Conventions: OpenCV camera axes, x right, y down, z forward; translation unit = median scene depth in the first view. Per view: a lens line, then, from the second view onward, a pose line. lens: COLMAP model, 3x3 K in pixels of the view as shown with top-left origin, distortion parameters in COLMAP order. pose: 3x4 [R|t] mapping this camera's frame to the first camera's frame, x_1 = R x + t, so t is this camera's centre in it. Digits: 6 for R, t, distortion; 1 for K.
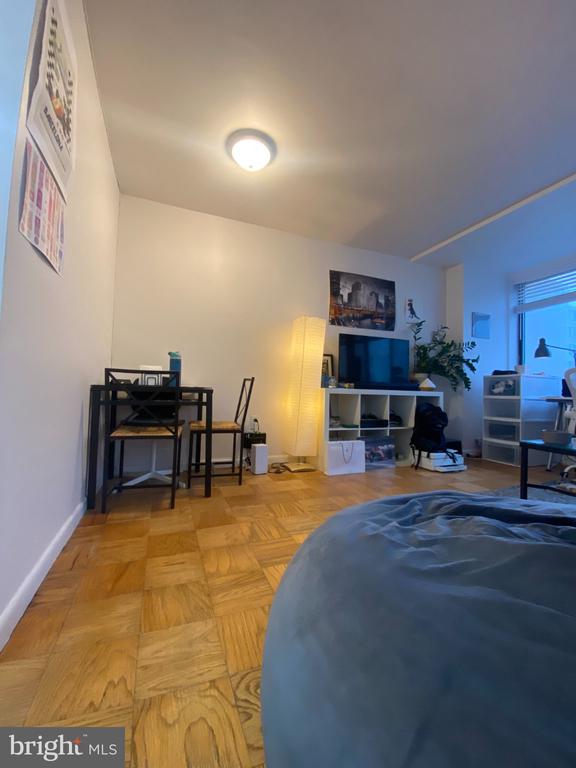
lens RADIAL K [[311.6, 0, 281.9], [0, 311.6, 381.4], [0, 0, 1]] dist [0.019153, -0.020172]
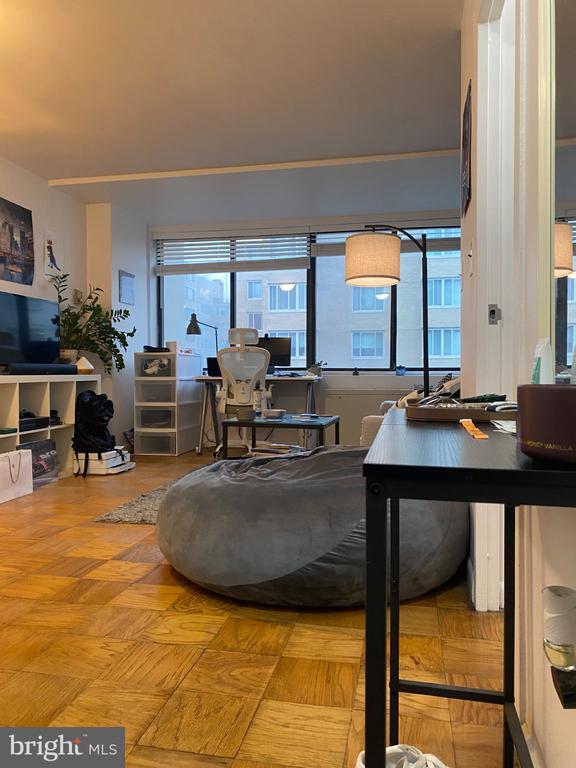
lens RADIAL K [[593.0, 0, 286.2], [0, 593.0, 375.0], [0, 0, 1]] dist [0.056068, -0.041860]
pose [[0.543671, -0.030454, 0.838746, -0.481729], [-0.011103, 0.998993, 0.043469, -0.035252], [-0.839225, -0.032946, 0.542785, -0.181248]]
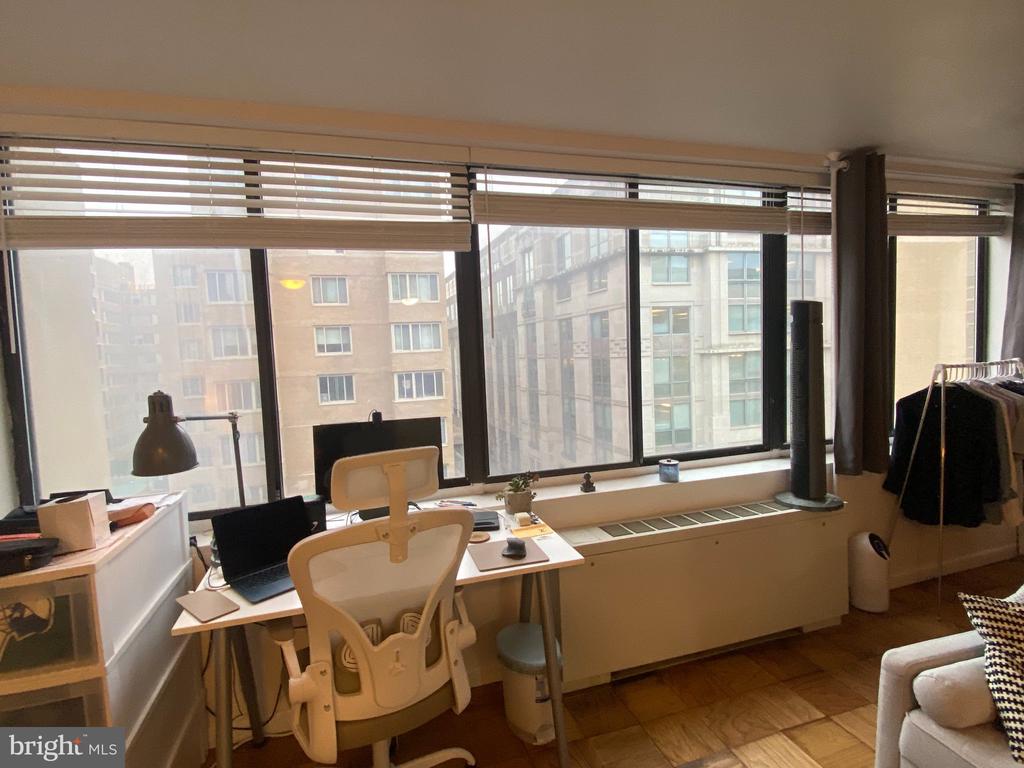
lens RADIAL K [[524.0, 0, 507.9], [0, 524.0, 388.4], [0, 0, 1]] dist [0.019072, -0.019182]
pose [[0.069020, -0.102152, 0.992372, 0.432290], [0.012362, 0.994755, 0.101537, -0.176928], [-0.997539, 0.005260, 0.069921, 0.682687]]
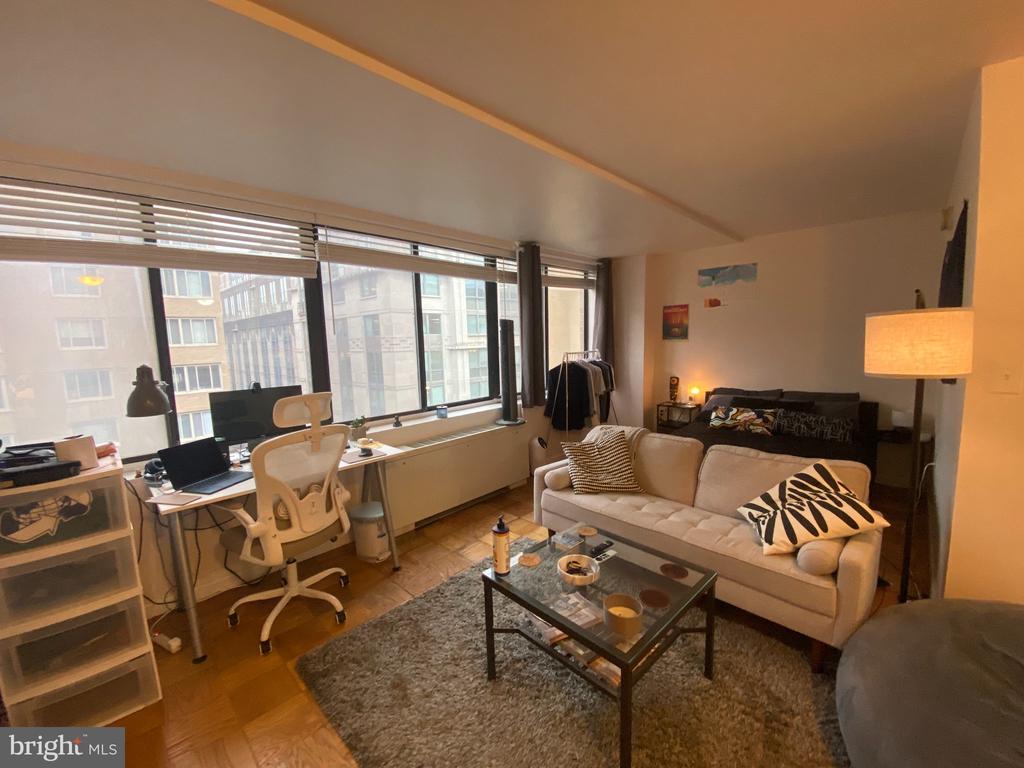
lens RADIAL K [[415.5, 0, 510.9], [0, 415.5, 382.8], [0, 0, 1]] dist [0.019153, -0.020172]
pose [[-0.419065, -0.110054, 0.901262, 0.158476], [-0.008991, 0.993081, 0.117085, -0.179089], [-0.907912, 0.040964, -0.417155, 0.785282]]
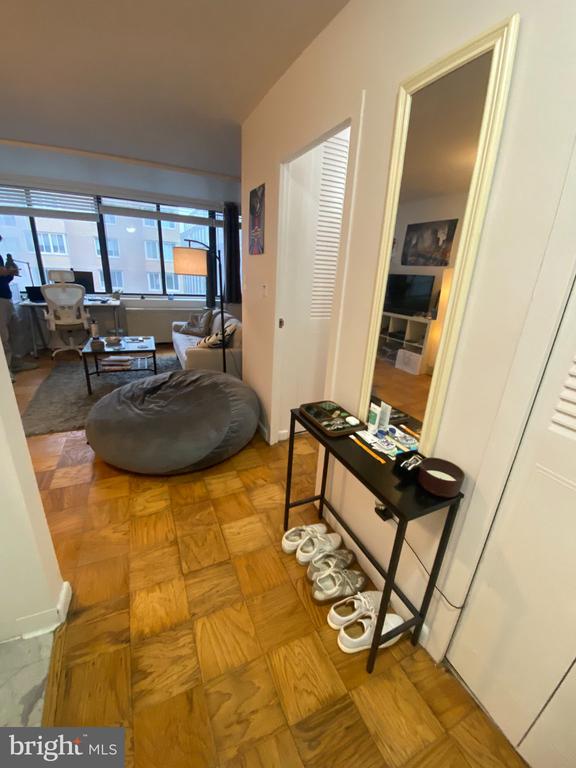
lens RADIAL K [[311.6, 0, 288.6], [0, 311.6, 380.6], [0, 0, 1]] dist [0.019153, -0.020172]
pose [[-0.077854, -0.360611, 0.929461, -0.531321], [-0.086361, 0.931226, 0.354062, -0.198273], [-0.993217, -0.052704, -0.103642, 0.027831]]
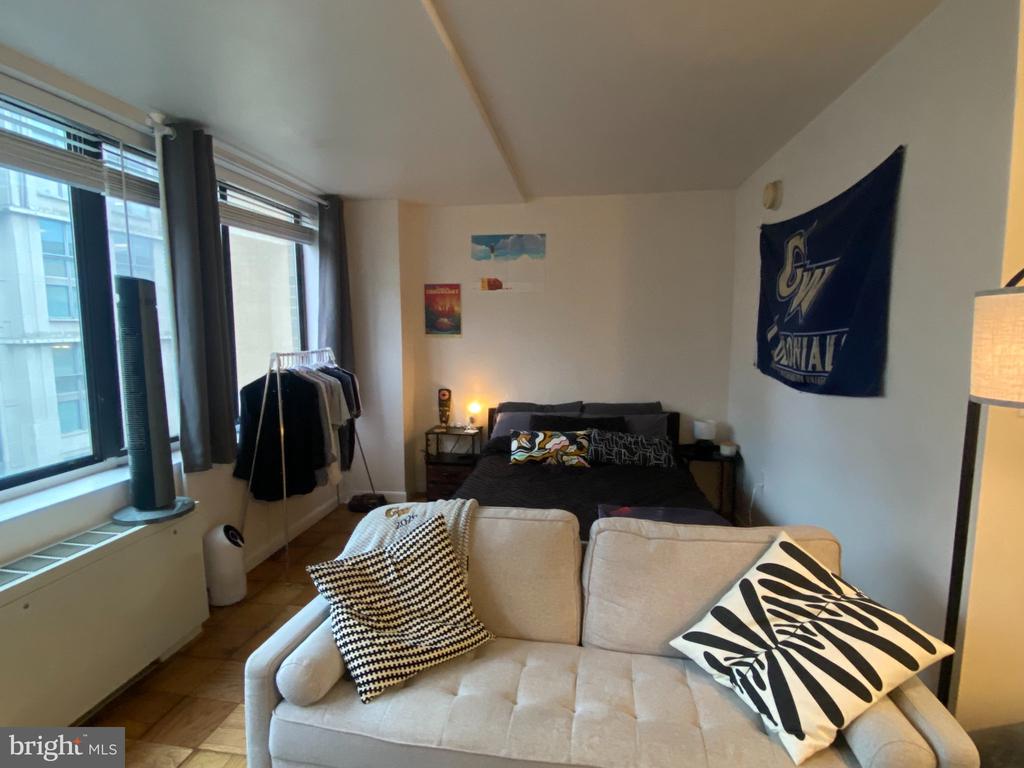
lens RADIAL K [[524.0, 0, 514.2], [0, 524.0, 383.1], [0, 0, 1]] dist [0.019072, -0.019182]
pose [[-0.865594, -0.076789, 0.494824, 0.501536], [-0.035644, 0.995114, 0.092075, -0.167921], [-0.499477, 0.062062, -0.864101, 0.637083]]
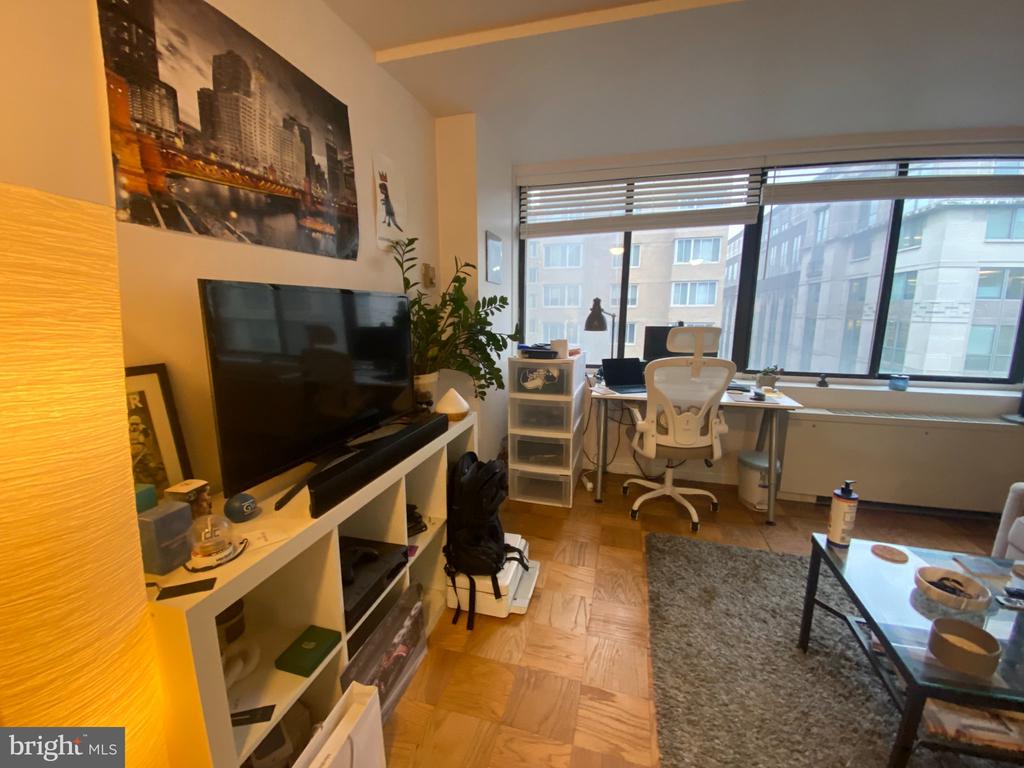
lens RADIAL K [[415.5, 0, 505.4], [0, 415.5, 385.9], [0, 0, 1]] dist [0.019153, -0.020172]
pose [[0.605921, -0.167226, 0.777750, 0.075203], [-0.009173, 0.976123, 0.217026, -0.141625], [-0.795472, -0.138635, 0.589919, 0.633783]]
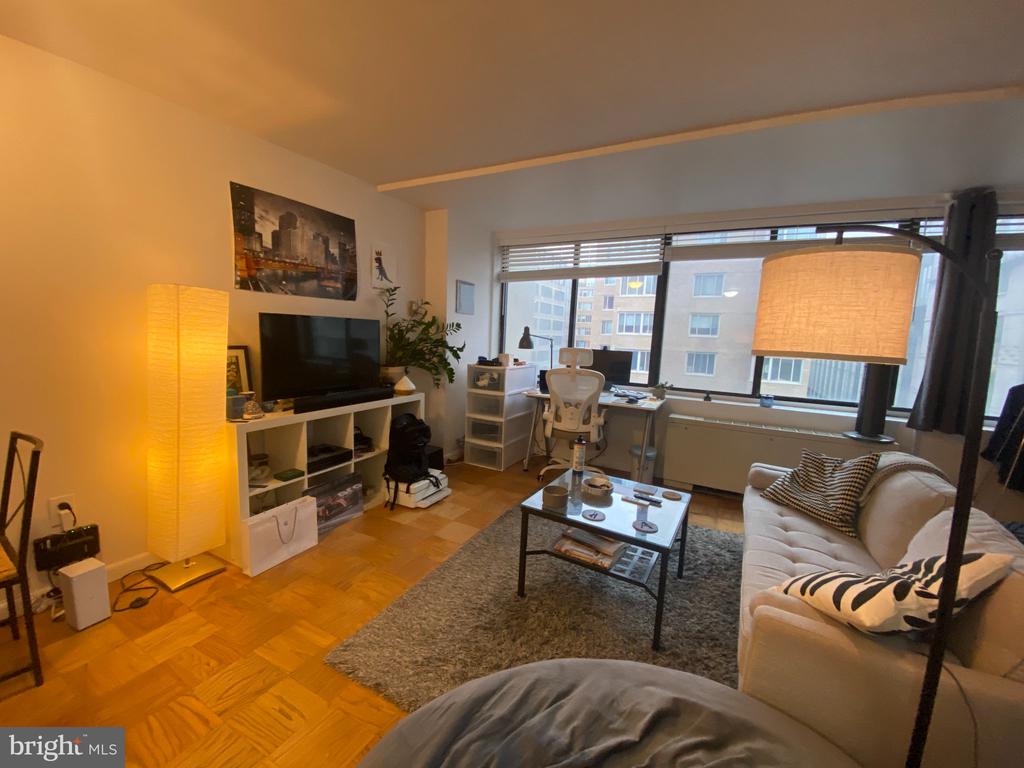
lens RADIAL K [[415.5, 0, 508.4], [0, 415.5, 386.9], [0, 0, 1]] dist [0.019153, -0.020172]
pose [[0.758327, -0.079868, 0.646963, 0.030111], [-0.039932, 0.984911, 0.168394, -0.160993], [-0.650650, -0.153532, 0.743695, 0.141976]]
